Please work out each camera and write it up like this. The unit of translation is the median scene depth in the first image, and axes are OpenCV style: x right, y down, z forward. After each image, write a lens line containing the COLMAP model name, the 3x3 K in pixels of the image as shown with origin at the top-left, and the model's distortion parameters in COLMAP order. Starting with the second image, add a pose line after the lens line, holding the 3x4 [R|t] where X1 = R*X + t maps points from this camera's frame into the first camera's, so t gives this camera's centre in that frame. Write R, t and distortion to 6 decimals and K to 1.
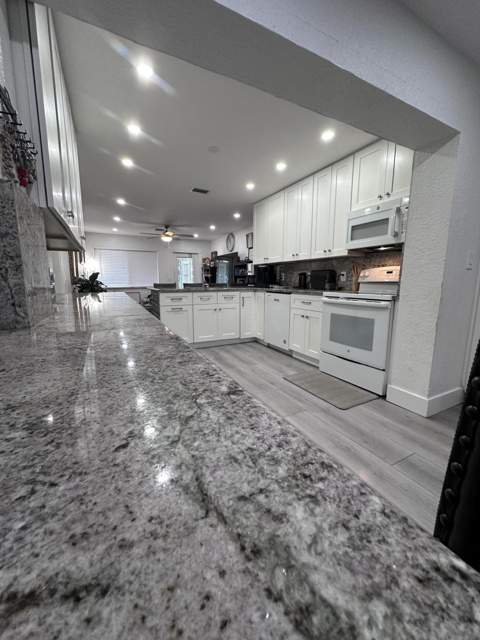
lens RADIAL K [[257.0, 0, 240.0], [0, 257.0, 320.0], [0, 0, 1]] dist [-0.014535, 0.000424]
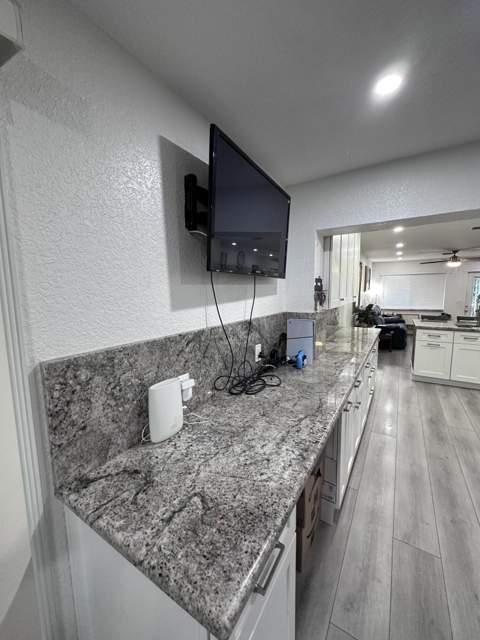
lens RADIAL K [[257.0, 0, 240.0], [0, 257.0, 320.0], [0, 0, 1]] dist [-0.014535, 0.000424]
pose [[0.510154, 0.094274, -0.854901, 0.629007], [-0.123092, 0.991745, 0.035910, -0.213066], [0.851229, 0.086912, 0.517548, -0.677975]]
